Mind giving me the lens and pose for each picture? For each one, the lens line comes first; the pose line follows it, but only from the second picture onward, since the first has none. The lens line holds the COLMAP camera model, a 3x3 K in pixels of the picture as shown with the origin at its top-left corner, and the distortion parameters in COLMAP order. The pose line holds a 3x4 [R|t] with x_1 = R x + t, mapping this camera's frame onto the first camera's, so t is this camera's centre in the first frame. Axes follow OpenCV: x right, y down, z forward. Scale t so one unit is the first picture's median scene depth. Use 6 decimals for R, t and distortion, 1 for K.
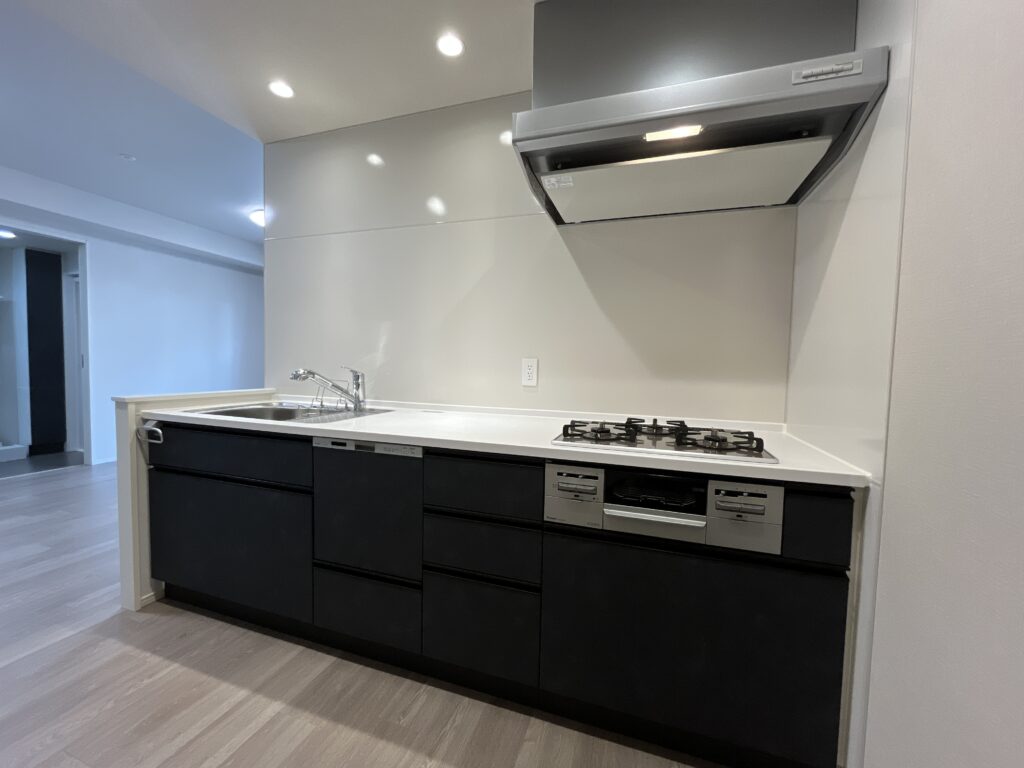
lens RADIAL K [[412.4, 0, 514.1], [0, 412.4, 382.1], [0, 0, 1]] dist [-0.006463, 0.000705]
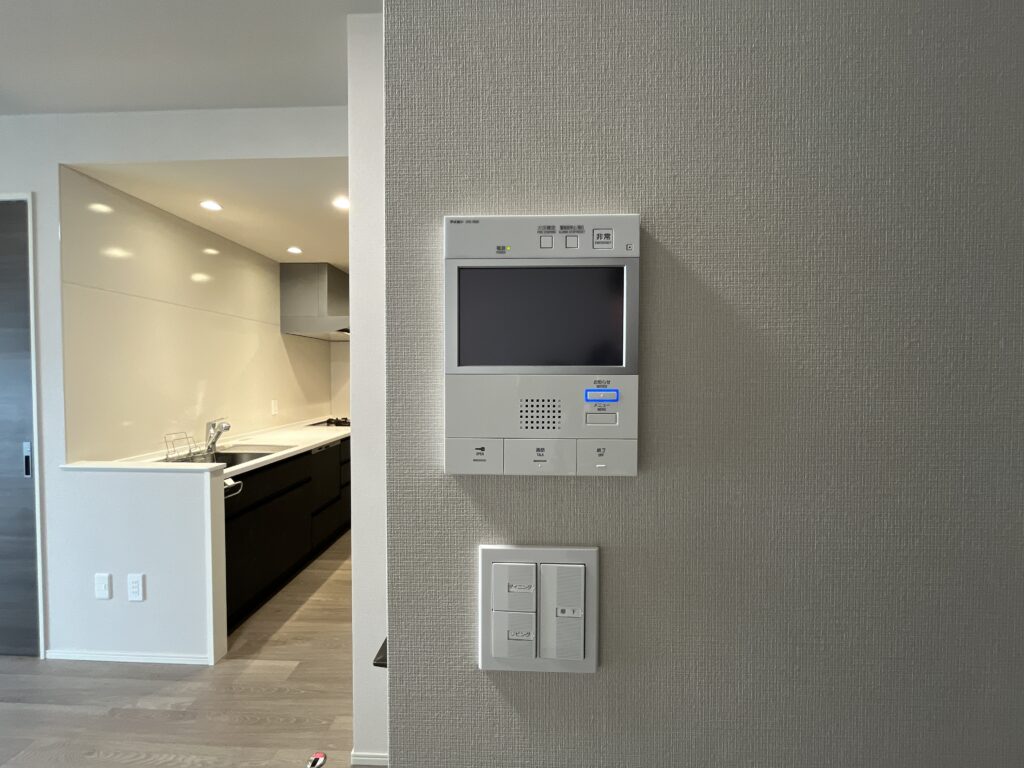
lens RADIAL K [[412.4, 0, 506.3], [0, 412.4, 385.0], [0, 0, 1]] dist [-0.006463, 0.000705]
pose [[-0.279810, -0.047505, 0.958879, -2.101692], [0.029460, 0.997880, 0.058034, -0.208168], [-0.959603, 0.044488, -0.277817, 0.524097]]
